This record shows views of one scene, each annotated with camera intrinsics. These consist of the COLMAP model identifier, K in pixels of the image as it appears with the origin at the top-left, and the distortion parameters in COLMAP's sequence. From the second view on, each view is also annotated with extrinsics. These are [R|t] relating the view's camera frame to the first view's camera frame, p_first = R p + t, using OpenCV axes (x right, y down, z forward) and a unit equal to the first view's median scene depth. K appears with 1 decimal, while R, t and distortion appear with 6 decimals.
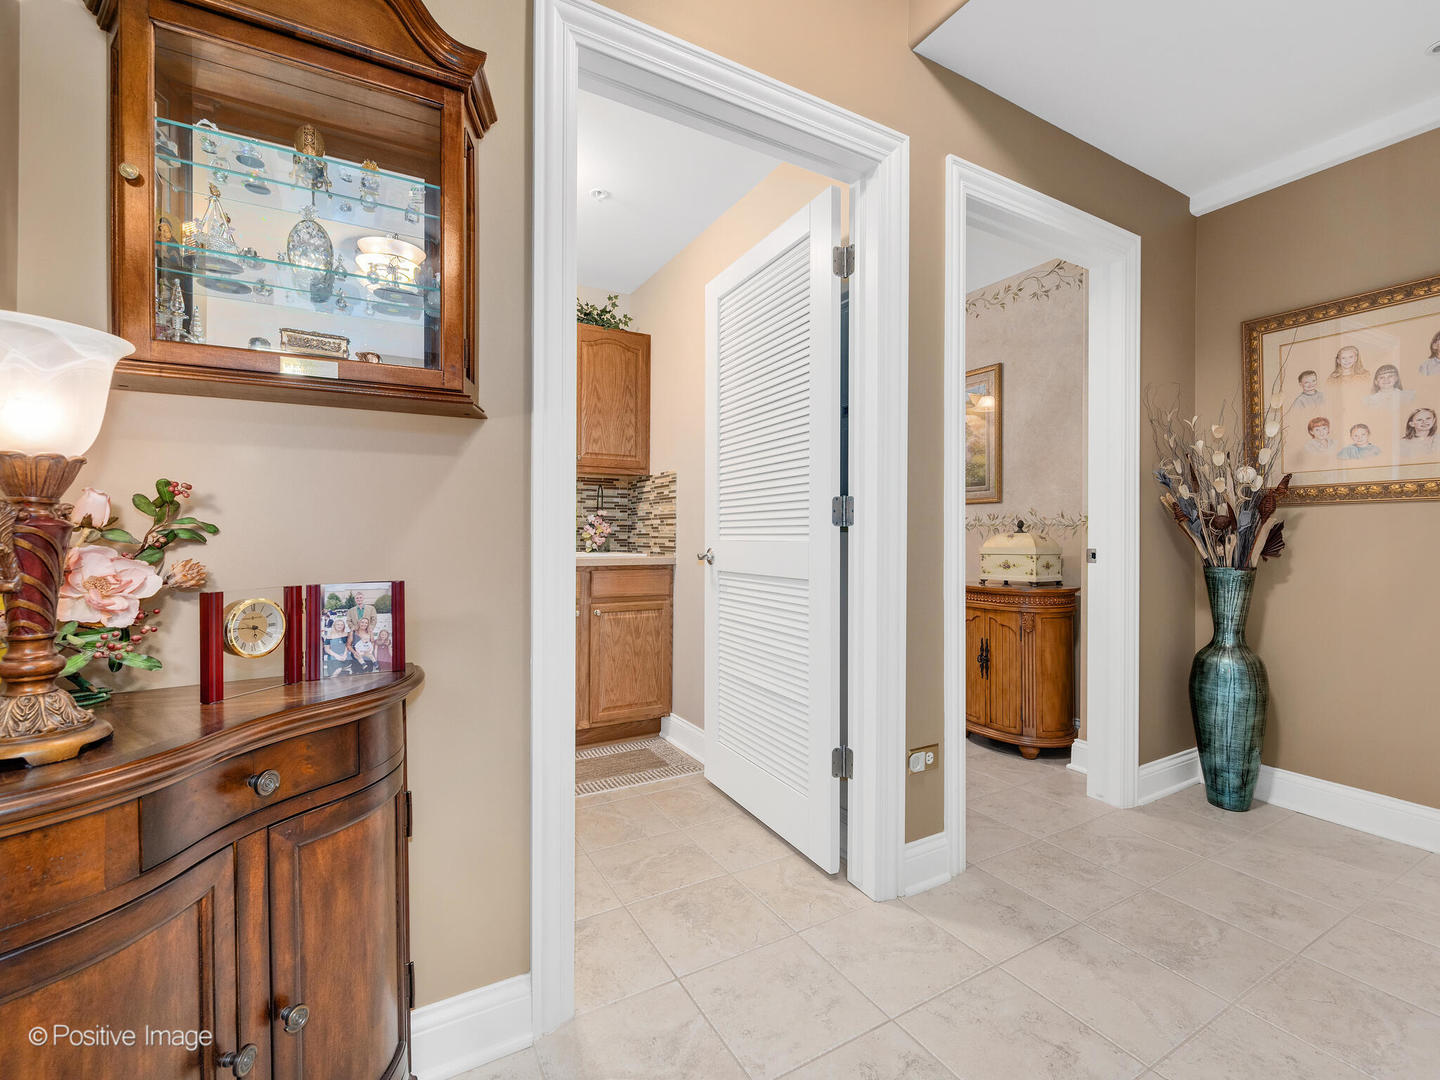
lens RADIAL K [[609.2, 0, 717.0], [0, 609.2, 546.5], [0, 0, 1]] dist [0.000939, 0.000116]
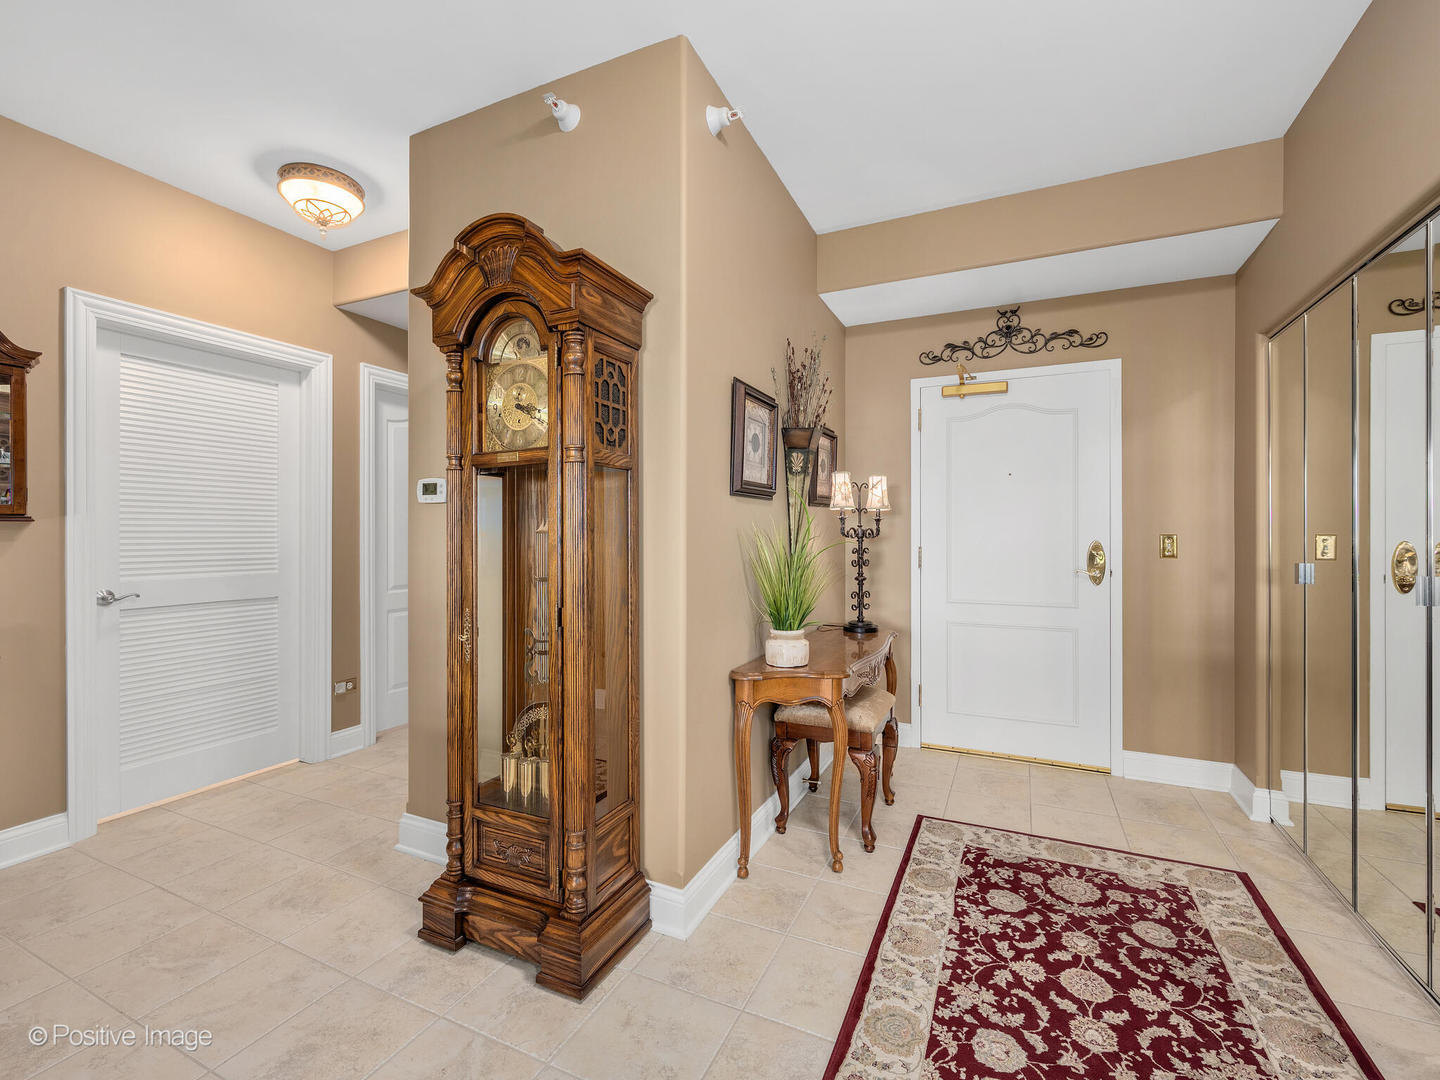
lens RADIAL K [[609.2, 0, 717.0], [0, 609.2, 546.5], [0, 0, 1]] dist [0.000939, 0.000116]
pose [[0.790798, -0.015853, 0.611872, 0.135838], [0.033053, 0.999312, -0.016828, -0.020842], [-0.611184, 0.033531, 0.790778, -1.665670]]
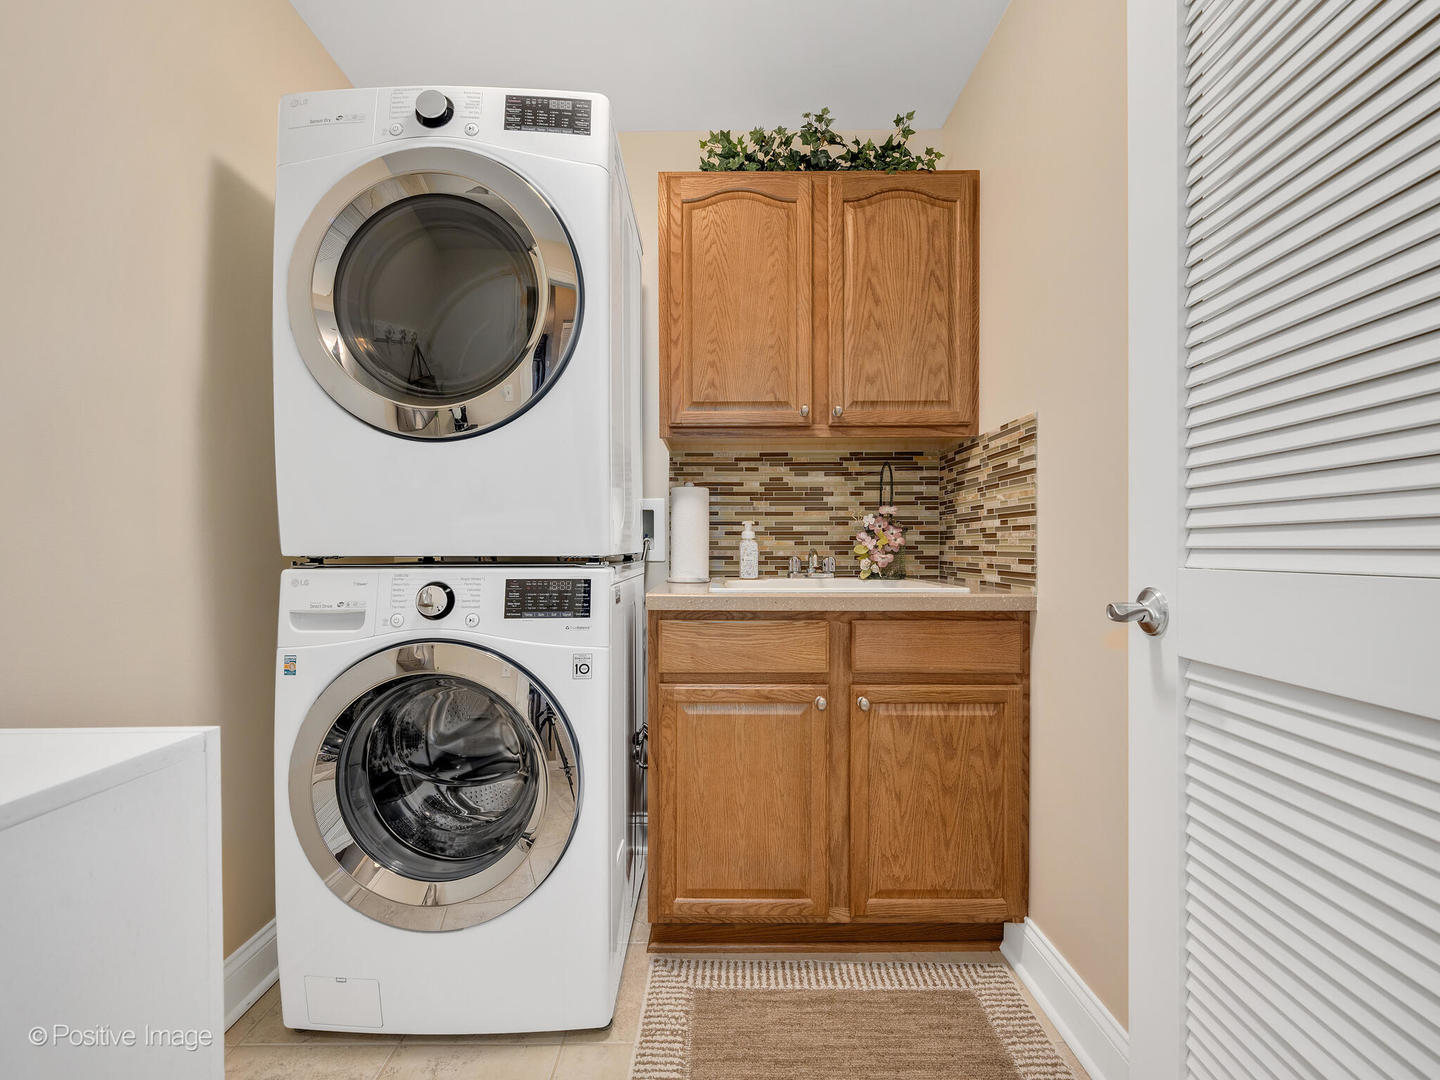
lens RADIAL K [[609.2, 0, 717.0], [0, 609.2, 546.5], [0, 0, 1]] dist [0.000939, 0.000116]
pose [[0.857248, -0.005666, -0.514873, -0.034514], [-0.003617, 0.999849, -0.017025, -0.011746], [0.514891, 0.016457, 0.857098, 0.446805]]
